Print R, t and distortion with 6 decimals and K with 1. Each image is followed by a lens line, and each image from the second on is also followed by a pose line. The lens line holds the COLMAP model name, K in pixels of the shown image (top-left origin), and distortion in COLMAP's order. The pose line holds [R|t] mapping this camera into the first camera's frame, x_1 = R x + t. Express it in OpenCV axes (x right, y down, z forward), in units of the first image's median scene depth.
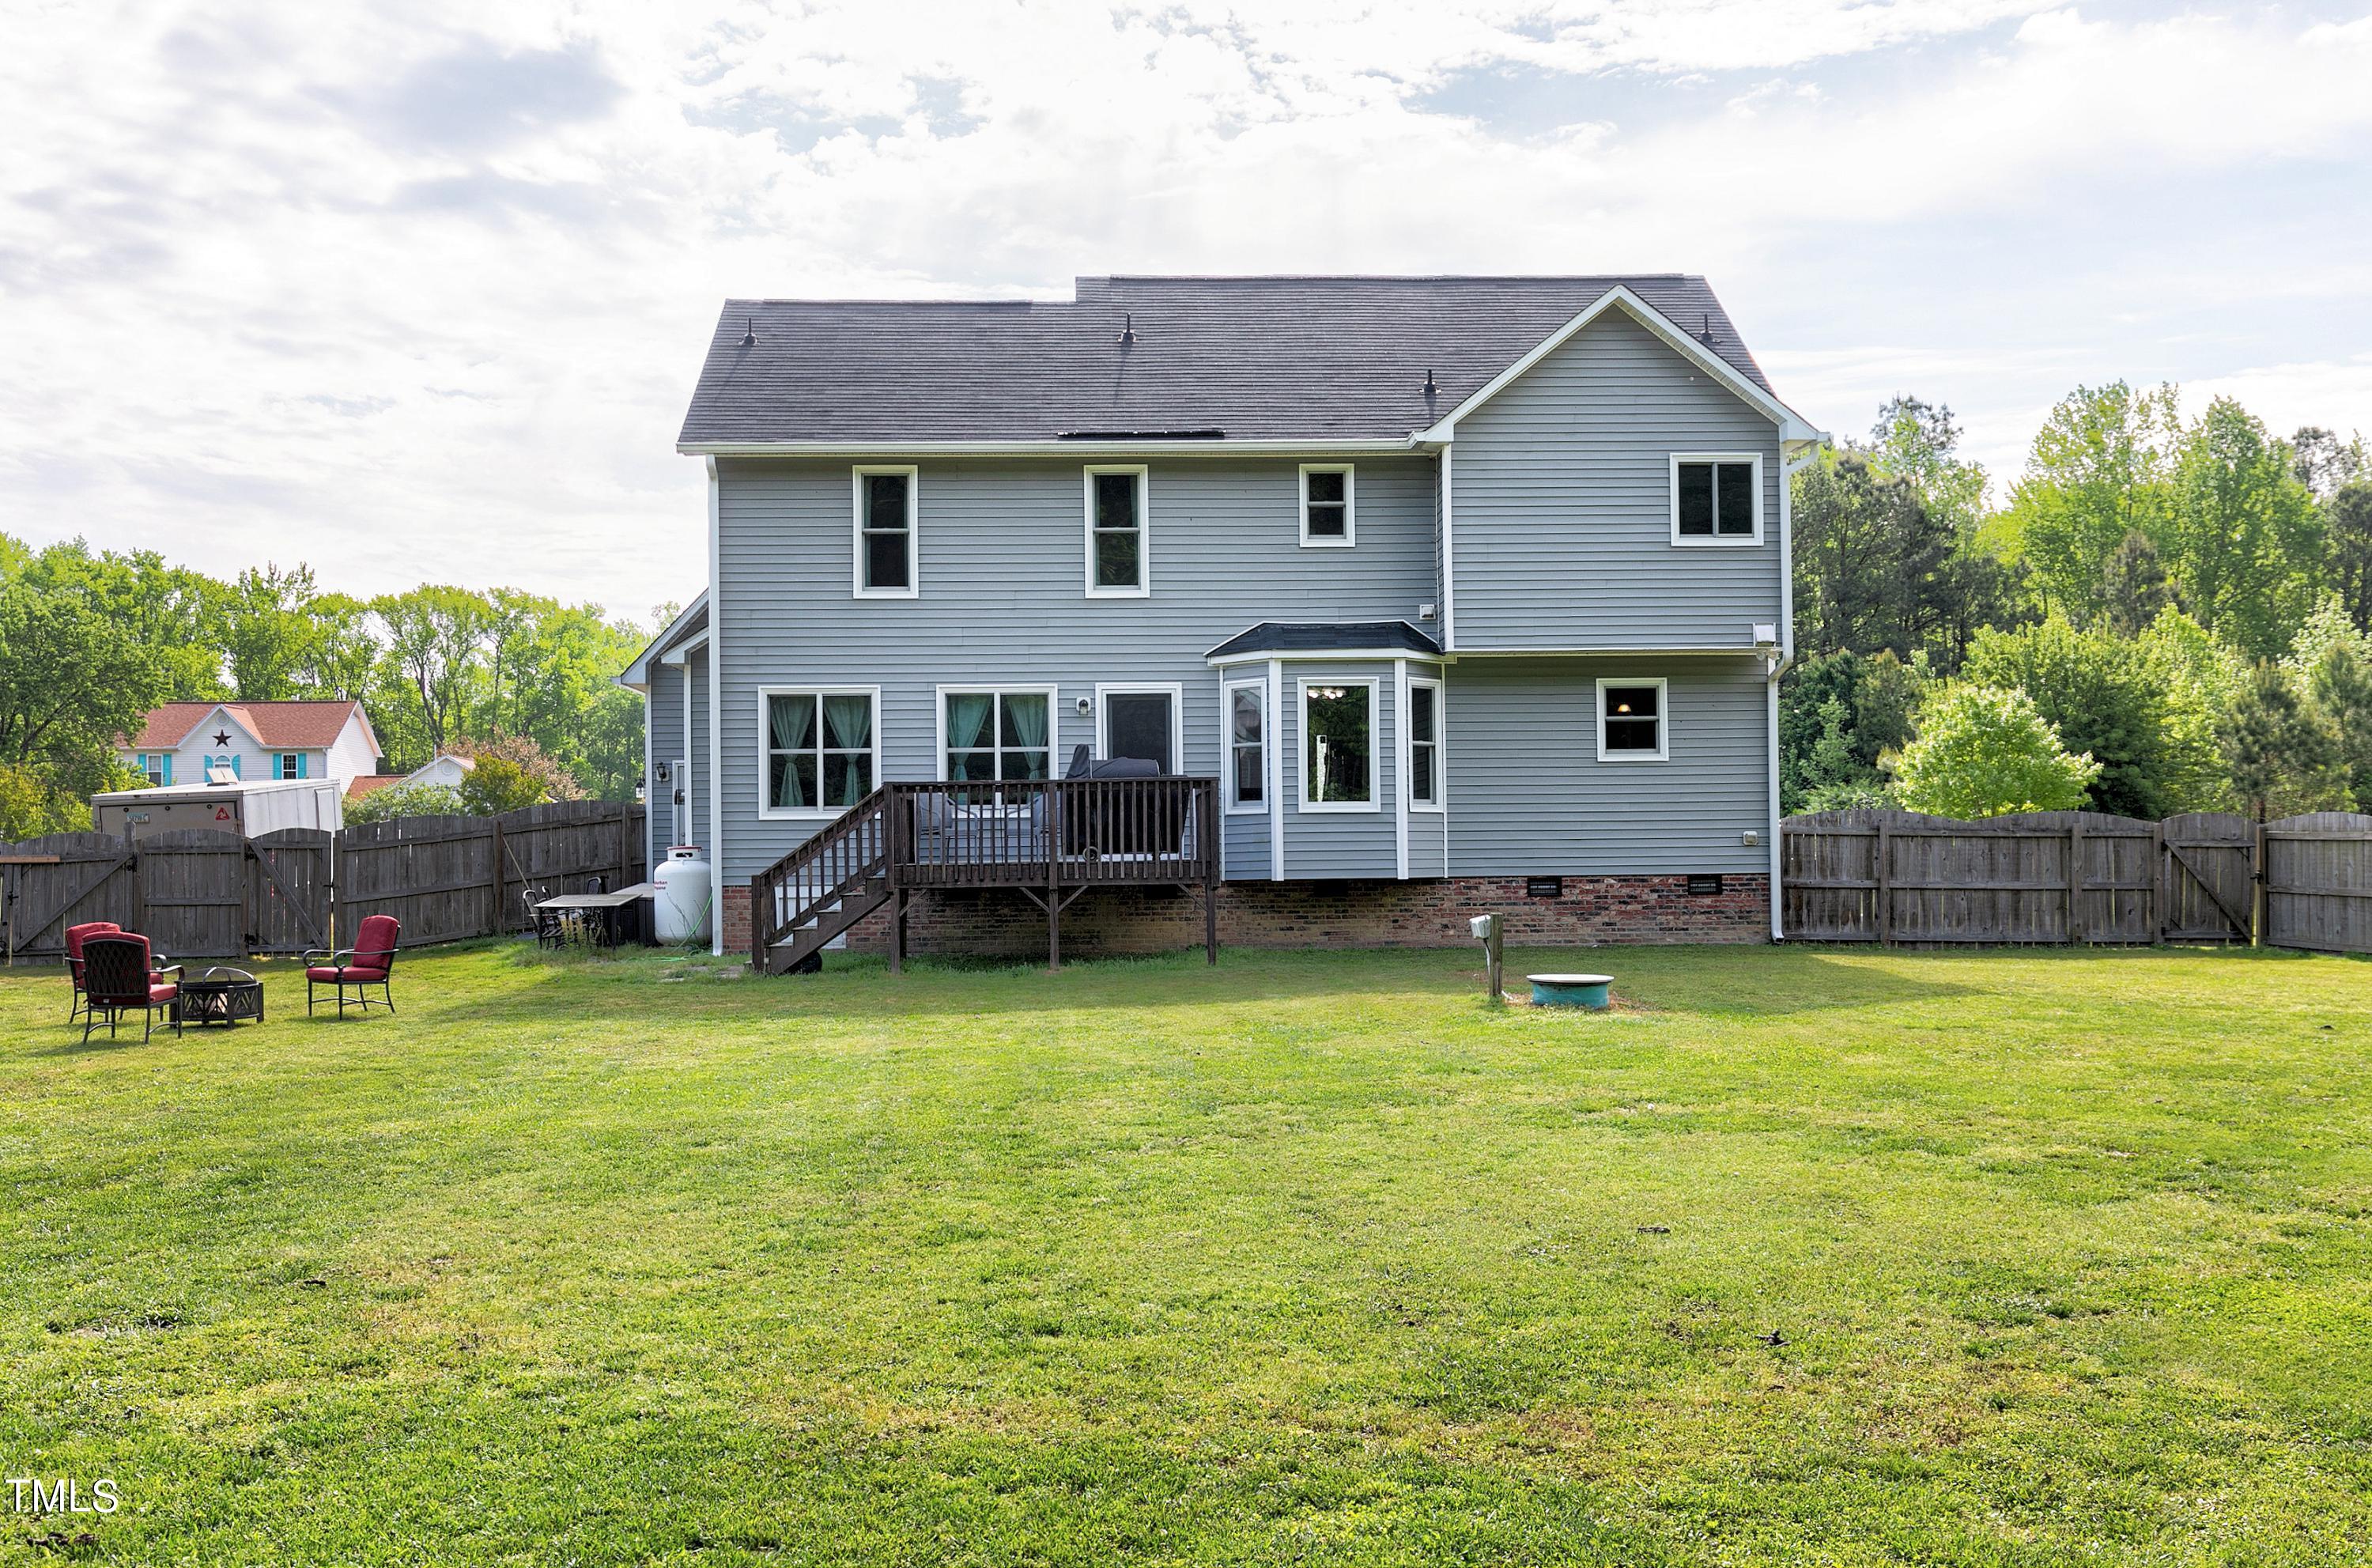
lens RADIAL K [[2046.4, 0, 1186.0], [0, 2046.4, 743.5], [0, 0, 1]] dist [-0.005465, 0.001546]
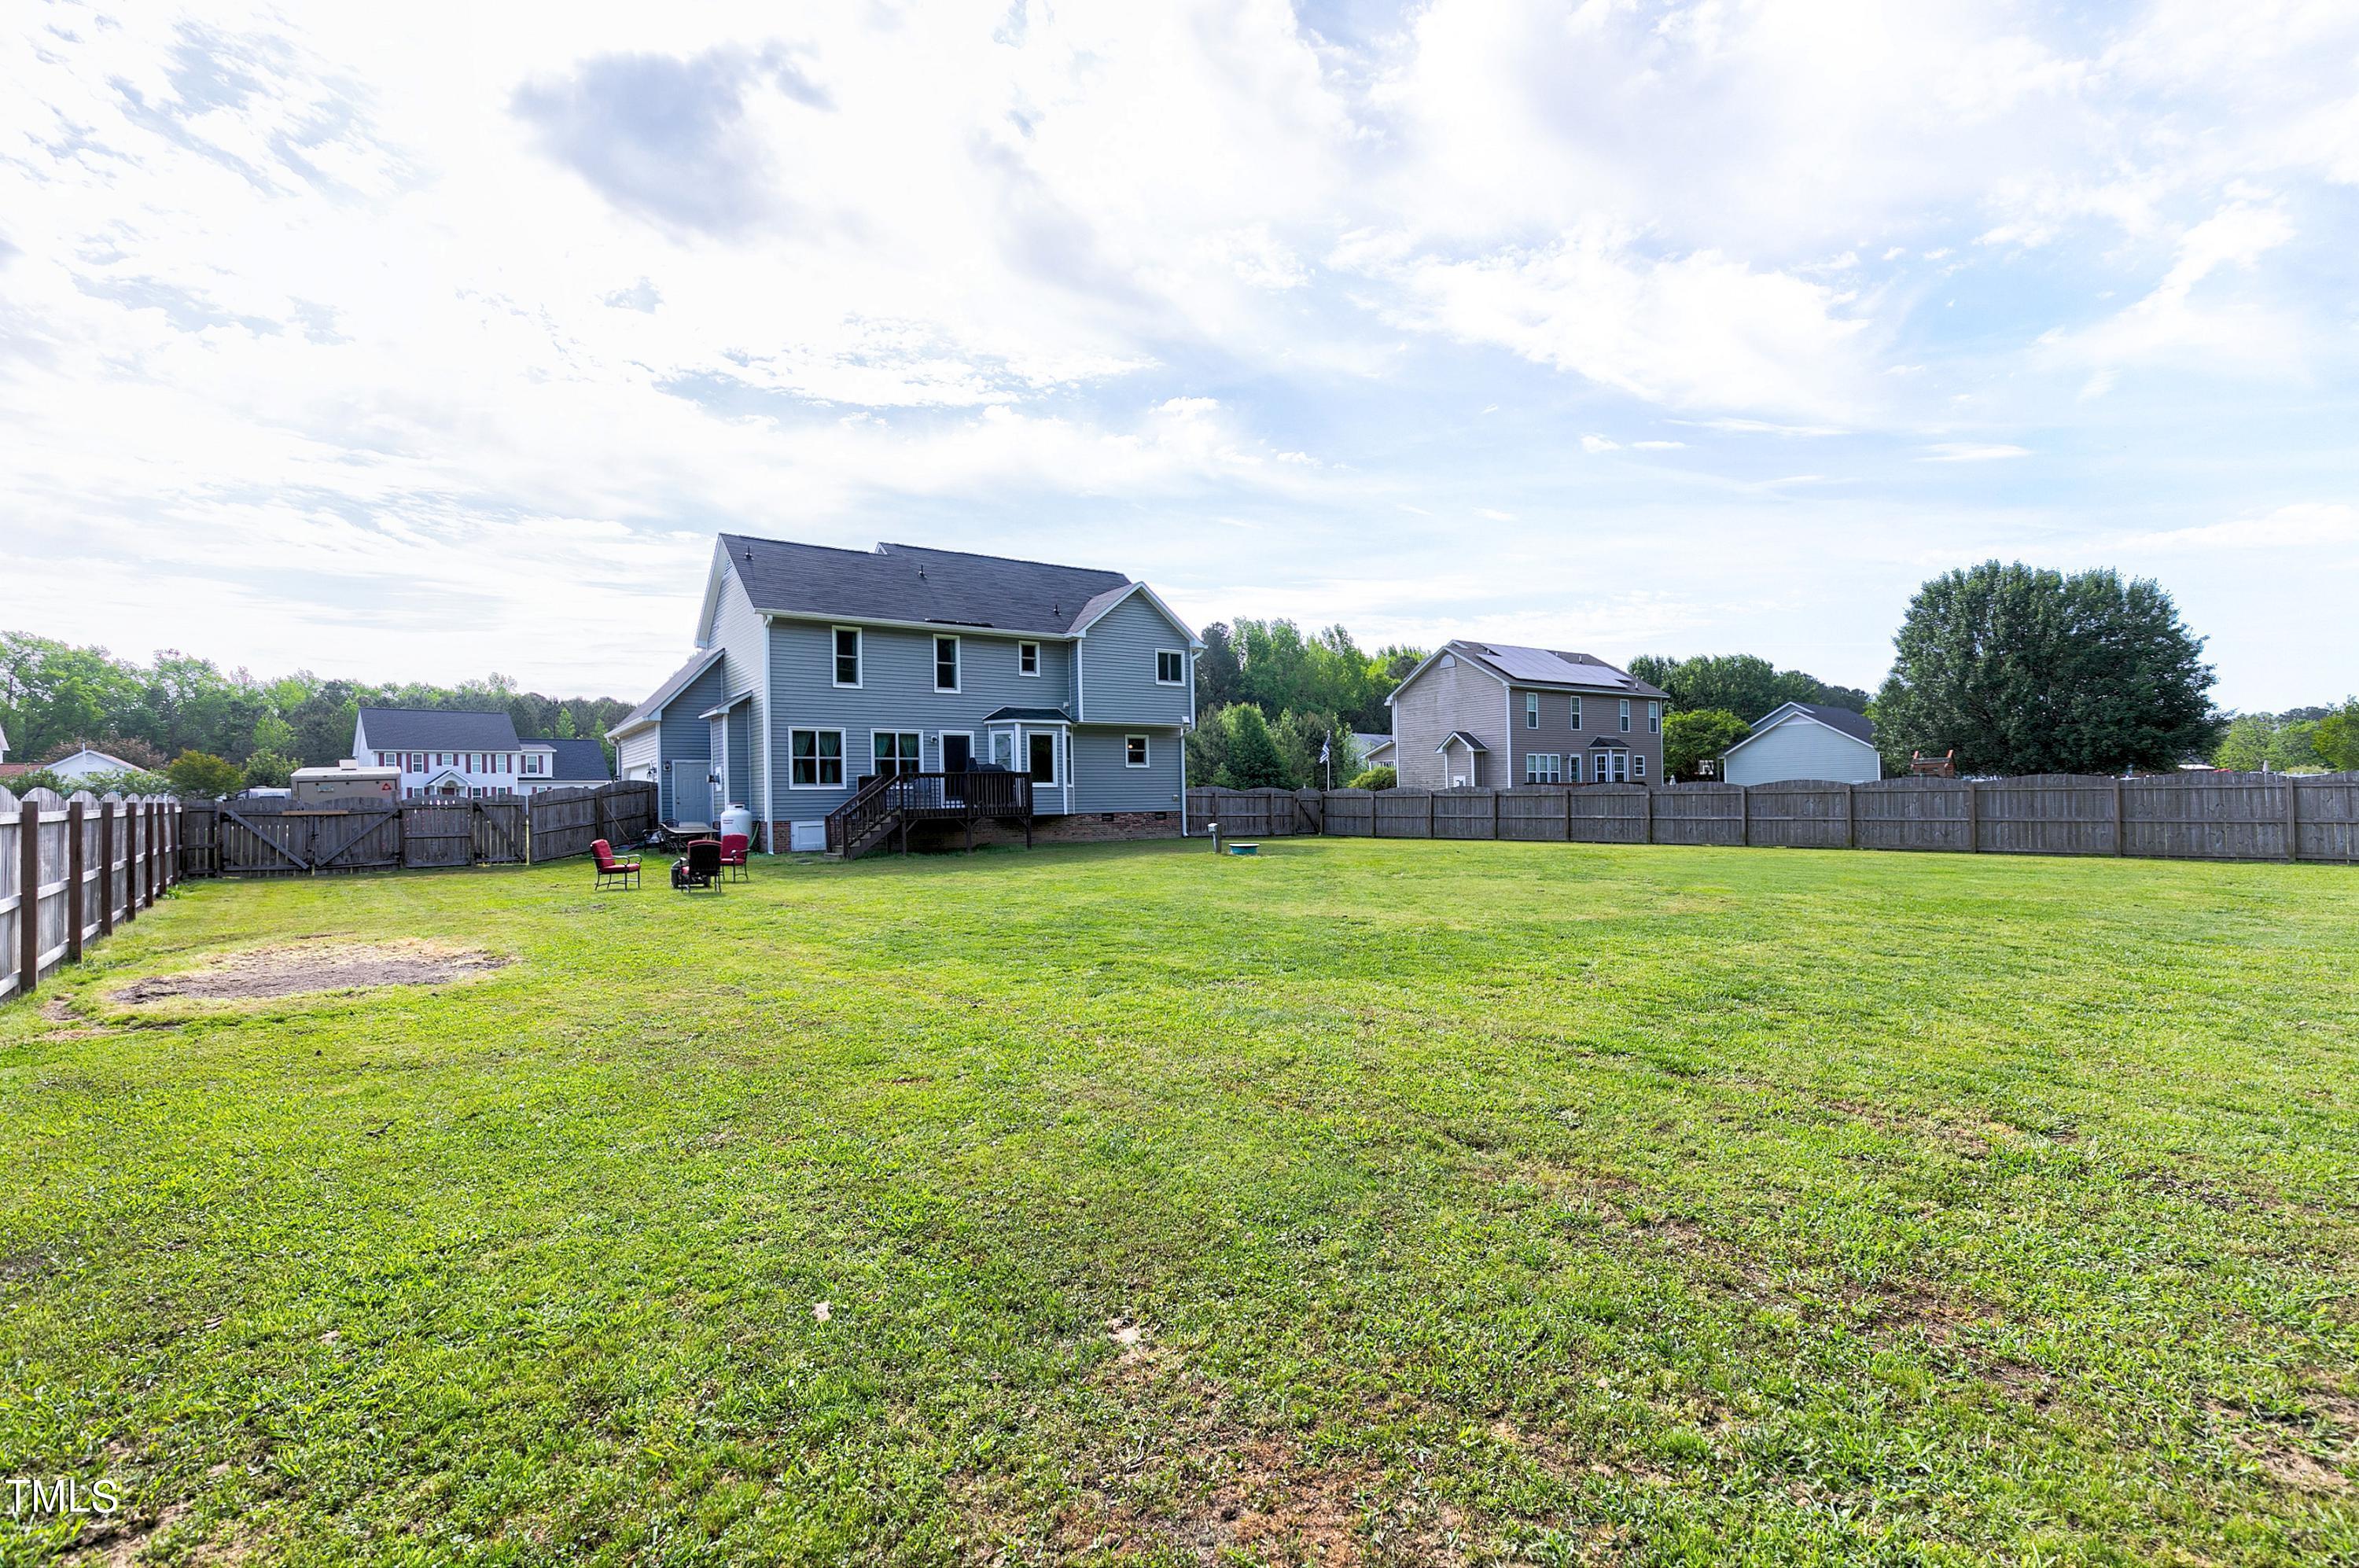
lens RADIAL K [[1078.0, 0, 1183.7], [0, 1078.0, 786.0], [0, 0, 1]] dist [0.006967, -0.000077]
pose [[0.832073, 0.004081, 0.554651, -0.478521], [-0.016490, 0.999713, 0.017383, 0.007262], [-0.554421, -0.023610, 0.831901, -0.151237]]
